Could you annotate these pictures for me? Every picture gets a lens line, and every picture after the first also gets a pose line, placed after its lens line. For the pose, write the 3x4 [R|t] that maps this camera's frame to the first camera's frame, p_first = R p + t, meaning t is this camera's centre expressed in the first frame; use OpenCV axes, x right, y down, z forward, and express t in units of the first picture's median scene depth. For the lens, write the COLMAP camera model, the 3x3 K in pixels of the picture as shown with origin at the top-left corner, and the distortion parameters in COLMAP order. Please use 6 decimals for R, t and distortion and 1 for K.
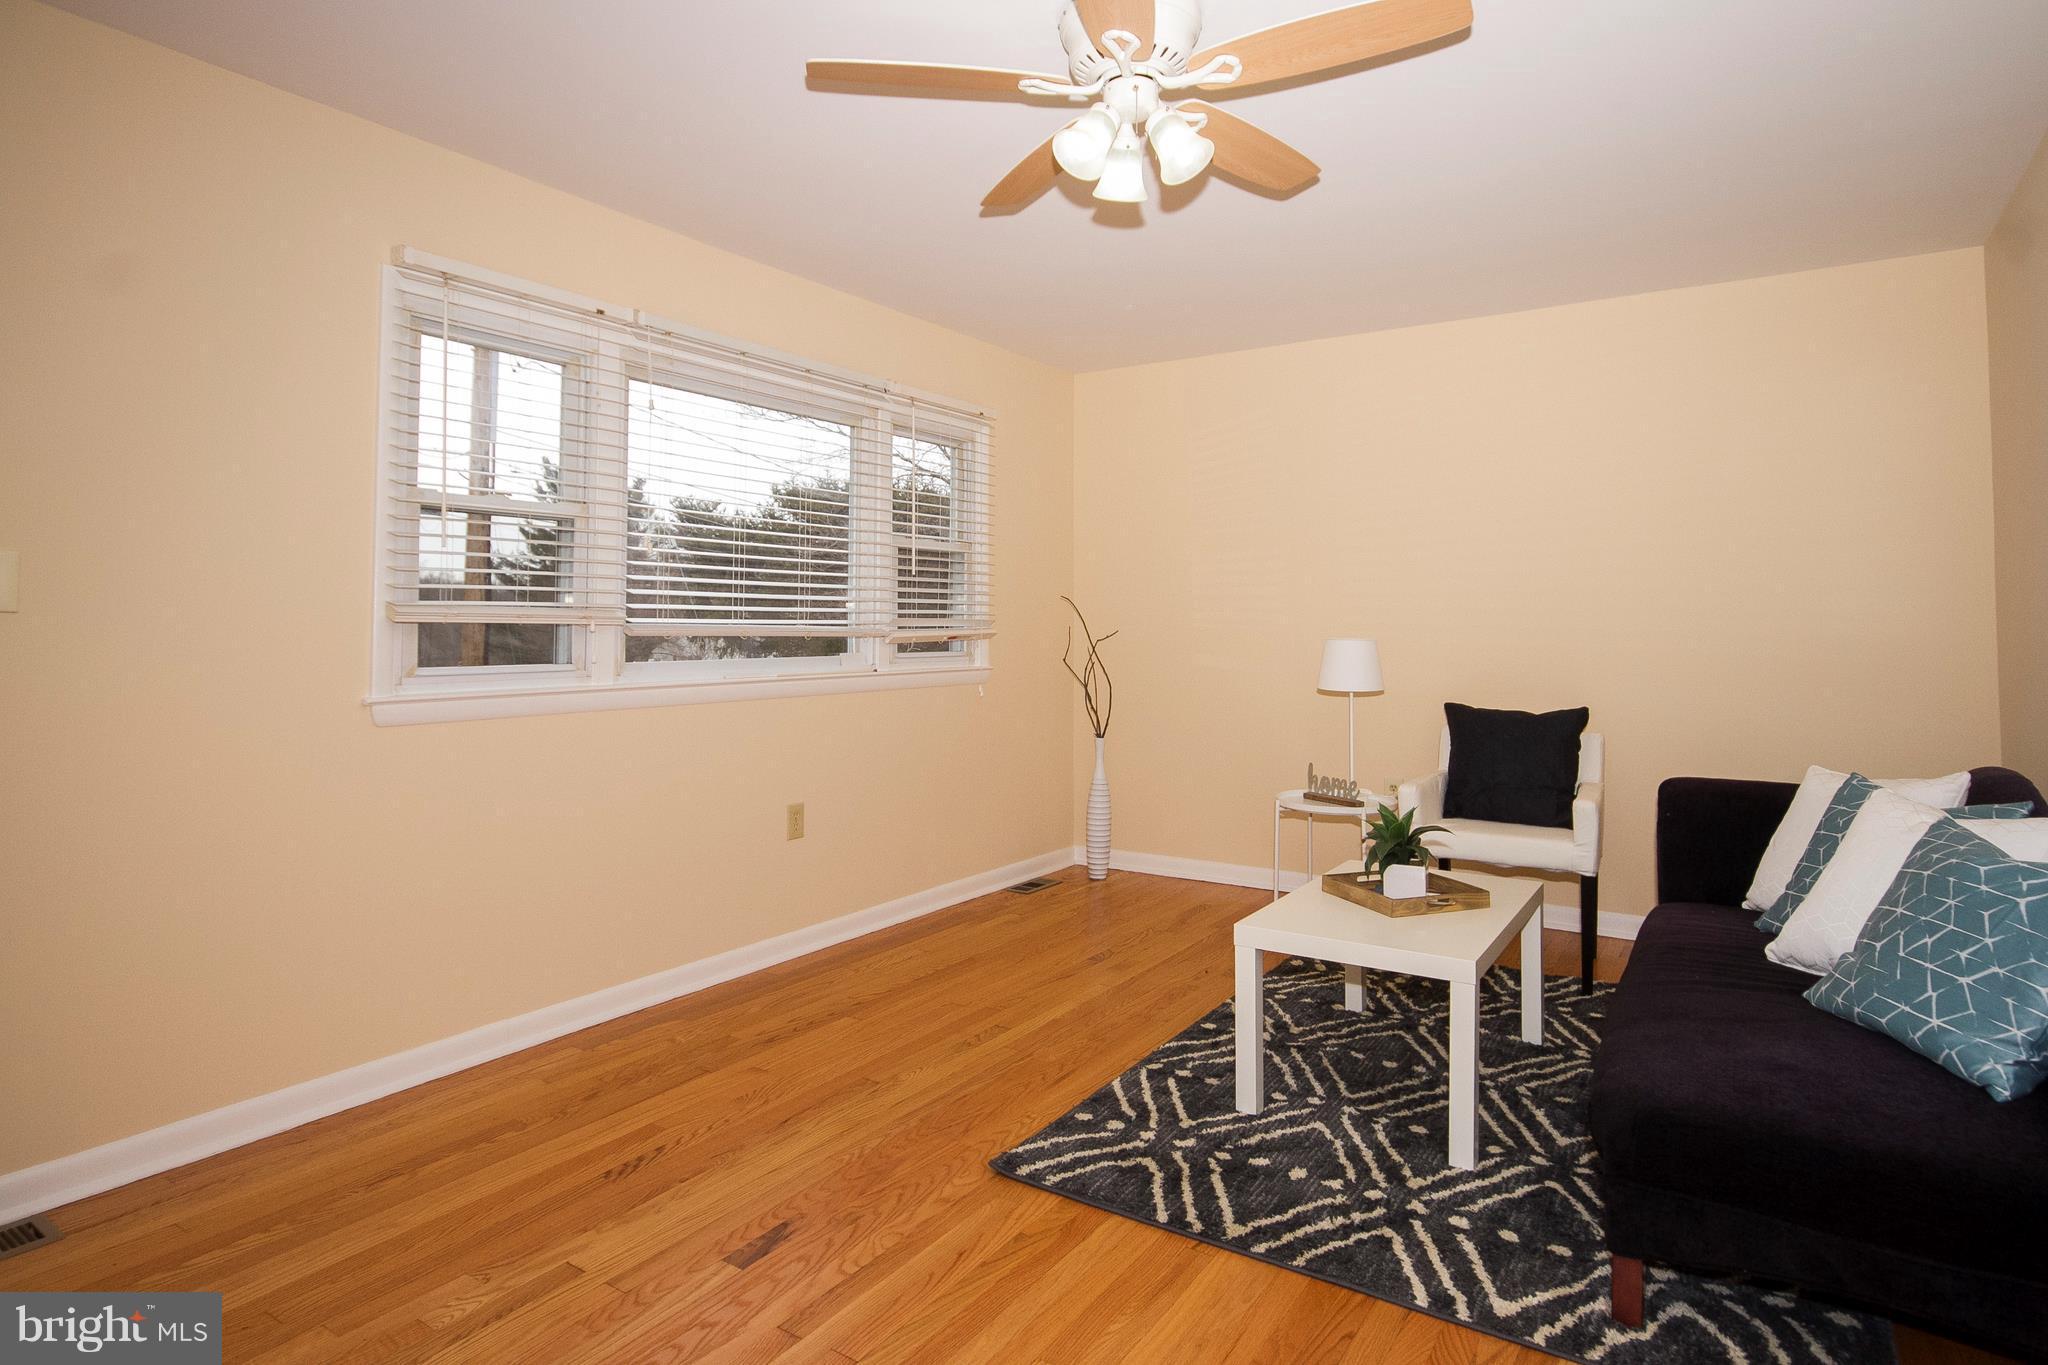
lens RADIAL K [[1145.9, 0, 1012.0], [0, 1145.9, 578.8], [0, 0, 1]] dist [-0.003409, 0.010845]
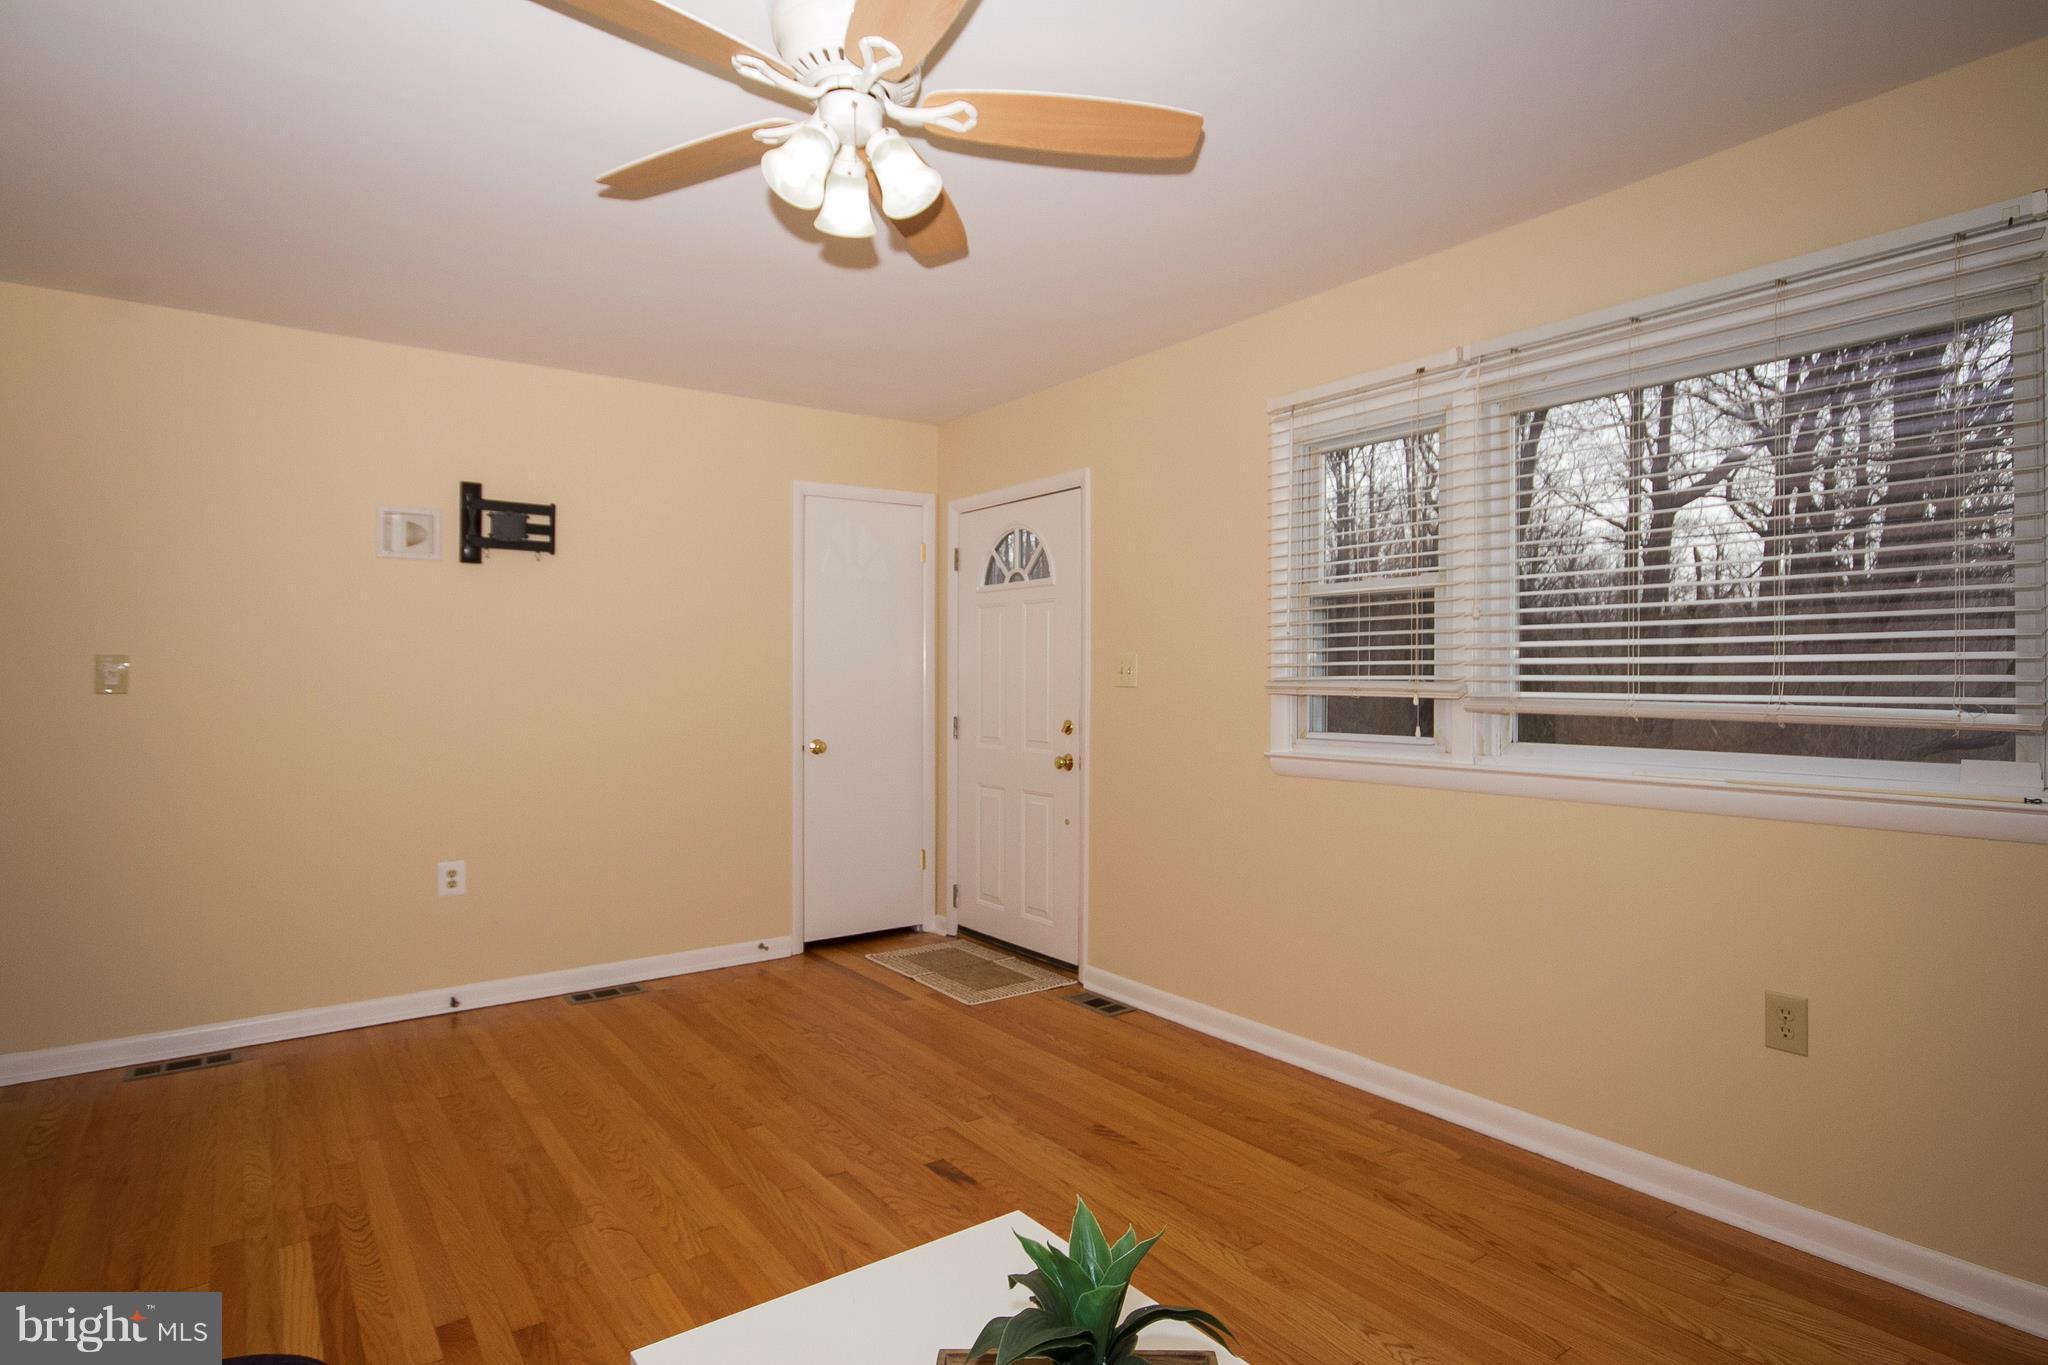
lens RADIAL K [[1086.3, 0, 1040.8], [0, 1086.3, 681.7], [0, 0, 1]] dist [-0.005522, 0.002726]
pose [[-0.337211, -0.004378, -0.941419, 0.681936], [0.035823, 0.999205, -0.017479, 0.033998], [0.940747, -0.039619, -0.336787, 1.141824]]
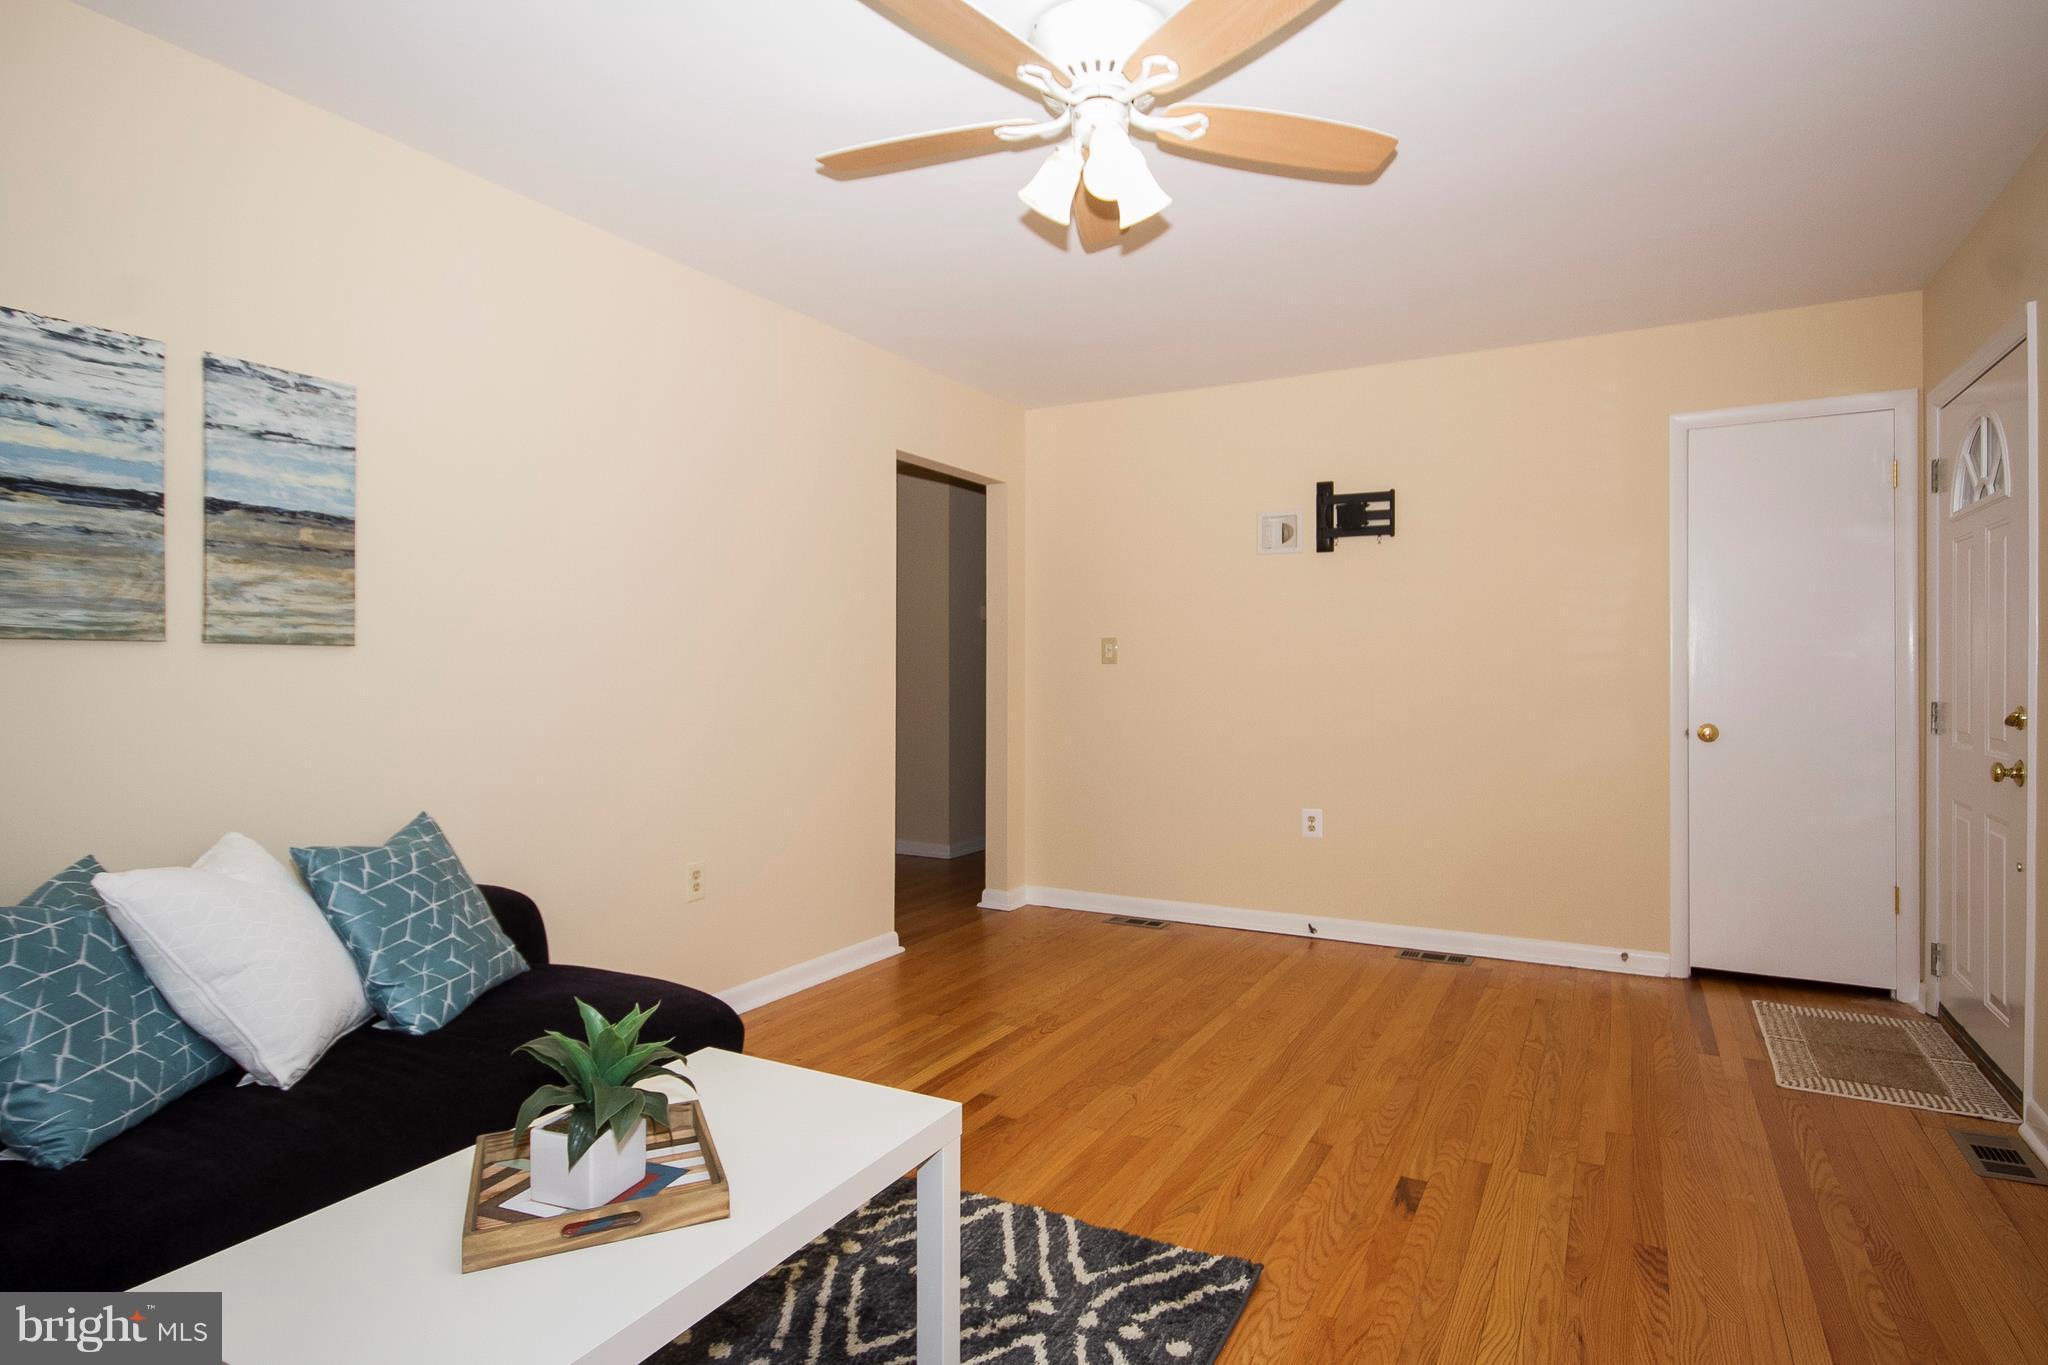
lens RADIAL K [[1086.3, 0, 1017.2], [0, 1086.3, 673.6], [0, 0, 1]] dist [-0.005522, 0.002726]
pose [[-0.996576, -0.005283, -0.082512, 0.203612], [-0.002458, 0.999408, -0.034303, 0.067299], [0.082644, -0.033983, -0.996000, 1.548960]]
